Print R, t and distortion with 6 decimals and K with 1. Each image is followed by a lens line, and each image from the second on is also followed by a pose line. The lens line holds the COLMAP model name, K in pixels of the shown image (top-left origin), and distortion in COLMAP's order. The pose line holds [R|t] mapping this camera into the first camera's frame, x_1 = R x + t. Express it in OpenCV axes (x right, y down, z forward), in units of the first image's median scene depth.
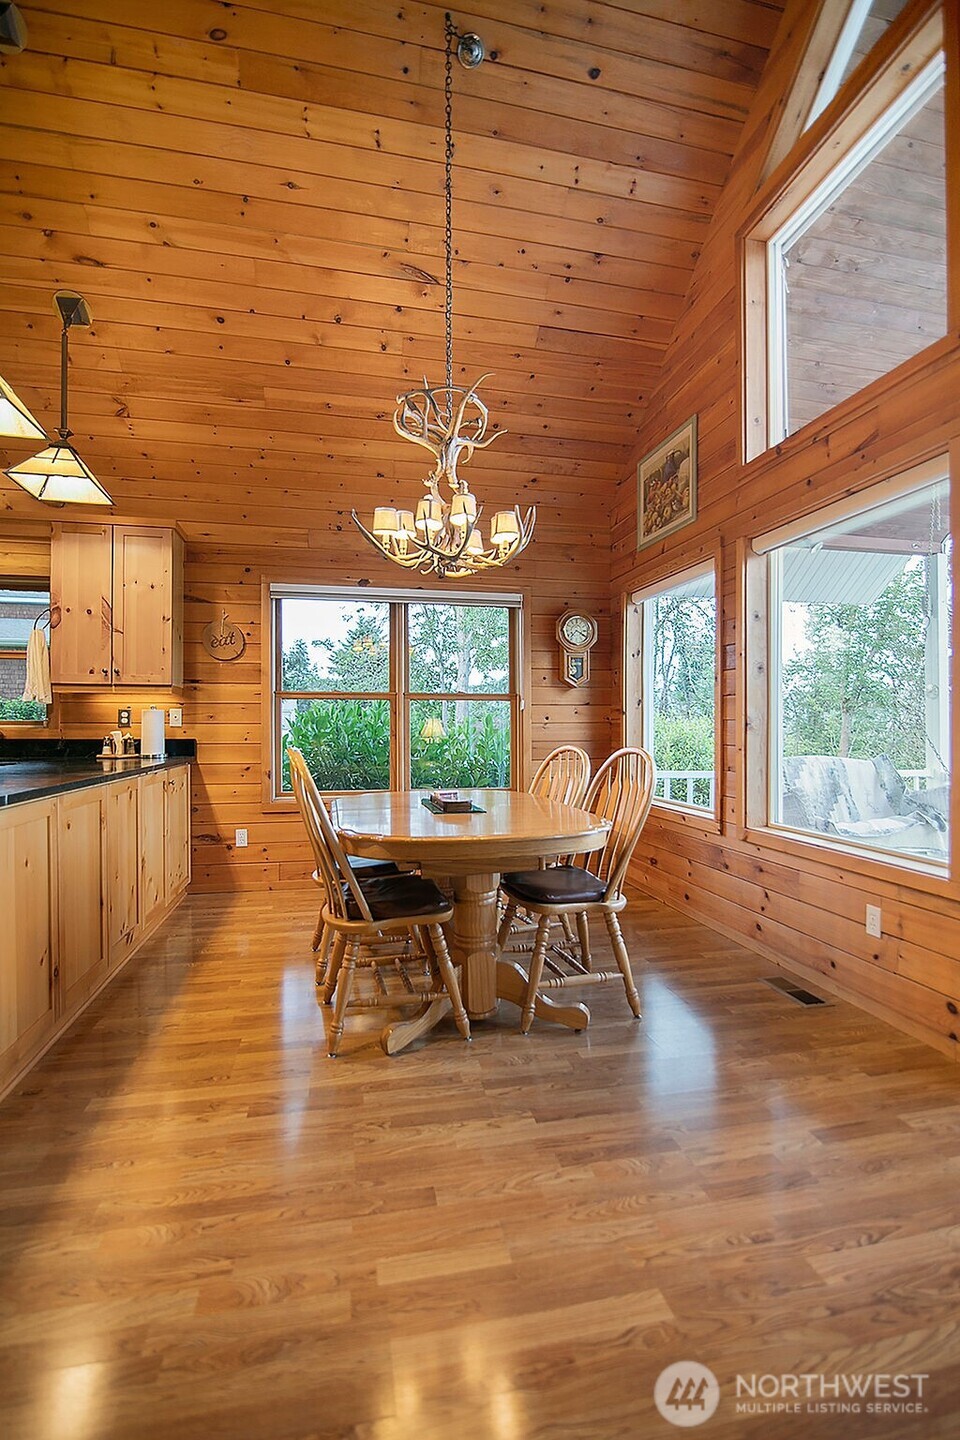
lens RADIAL K [[671.1, 0, 480.6], [0, 671.1, 725.4], [0, 0, 1]] dist [-0.012127, -0.000732]
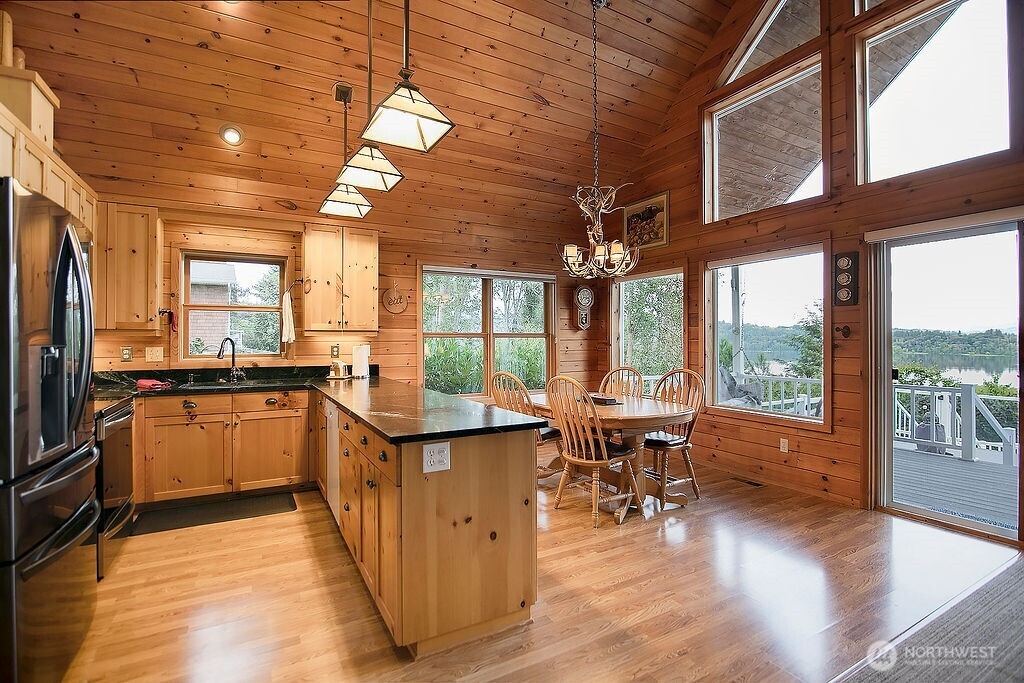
lens RADIAL K [[477.2, 0, 534.1], [0, 477.2, 337.7], [0, 0, 1]] dist [-0.012127, -0.000732]
pose [[0.952143, 0.002424, 0.305644, -0.454720], [-0.000816, 0.999985, -0.005390, -0.038525], [-0.305653, 0.004883, 0.952131, -0.170395]]
